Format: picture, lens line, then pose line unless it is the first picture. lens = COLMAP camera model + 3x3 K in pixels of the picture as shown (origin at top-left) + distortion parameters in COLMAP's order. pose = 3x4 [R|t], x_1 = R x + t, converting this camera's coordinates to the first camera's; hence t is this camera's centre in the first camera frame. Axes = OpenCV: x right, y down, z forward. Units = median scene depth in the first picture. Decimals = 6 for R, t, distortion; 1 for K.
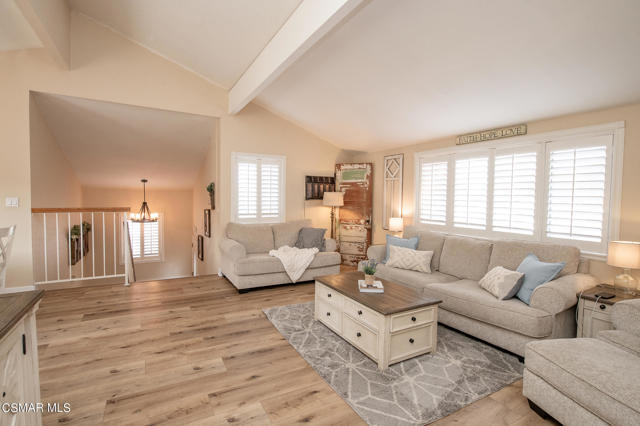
lens RADIAL K [[305.7, 0, 320.0], [0, 305.7, 211.3], [0, 0, 1]] dist [-0.012033, -0.000185]
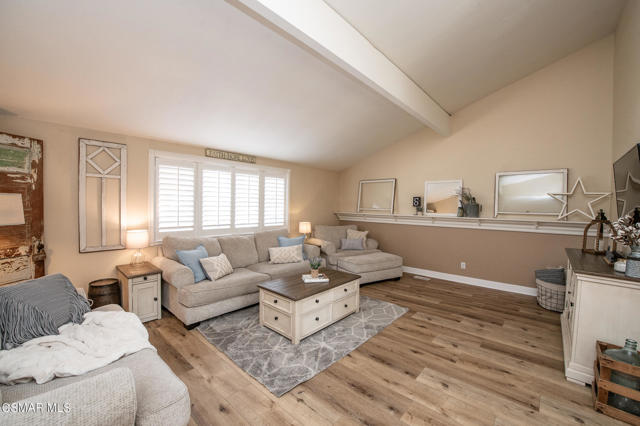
lens RADIAL K [[258.5, 0, 319.9], [0, 258.5, 210.9], [0, 0, 1]] dist [-0.021385, -0.000023]
pose [[-0.315478, -0.047978, 0.947719, -0.557366], [0.021626, 0.998098, 0.057727, -0.061231], [-0.948686, 0.038707, -0.313841, 0.873367]]
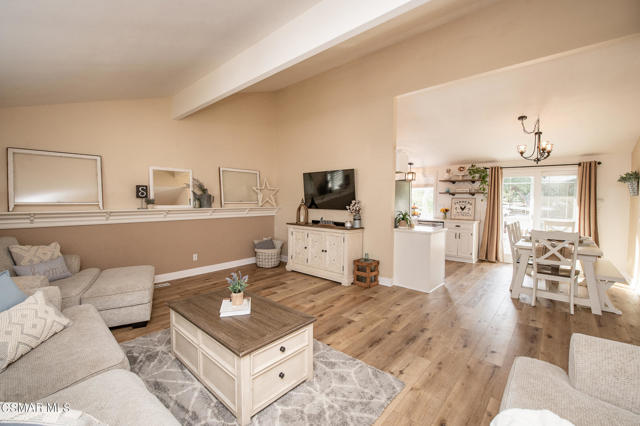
lens RADIAL K [[273.1, 0, 317.7], [0, 273.1, 209.6], [0, 0, 1]] dist [-0.013165, -0.000095]
pose [[-0.948563, -0.012237, -0.316353, 0.130036], [-0.037022, 0.996684, 0.072454, -0.054154], [0.314417, 0.080439, -0.945871, 1.177086]]
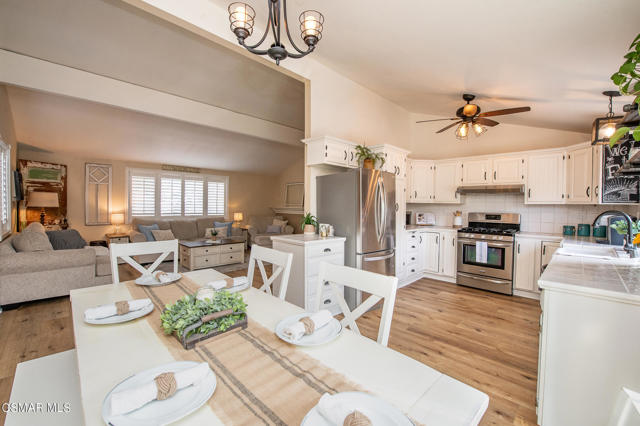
lens RADIAL K [[264.2, 0, 319.4], [0, 264.2, 211.0], [0, 0, 1]] dist [-0.021304, -0.000365]
pose [[-0.267366, -0.044495, 0.962567, -1.225014], [0.023832, 0.998322, 0.052767, -0.034511], [-0.963300, 0.037048, -0.265857, 0.516311]]
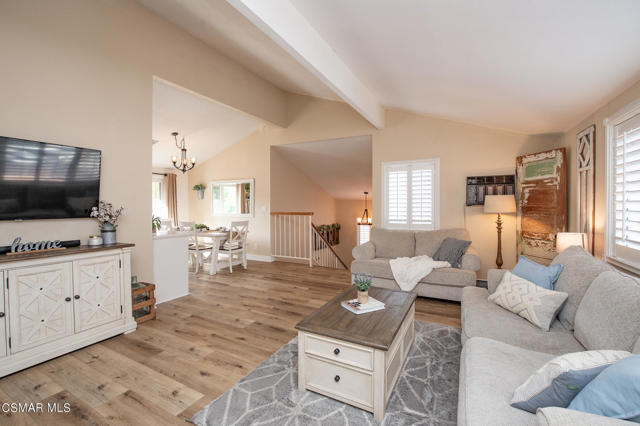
lens RADIAL K [[281.0, 0, 320.0], [0, 281.0, 213.0], [0, 0, 1]] dist [-0.014226, -0.000087]
pose [[0.538320, 0.007600, -0.842706, 0.507865], [-0.026532, 0.999616, -0.007934, -0.000556], [0.842323, 0.026629, 0.538315, 0.317451]]
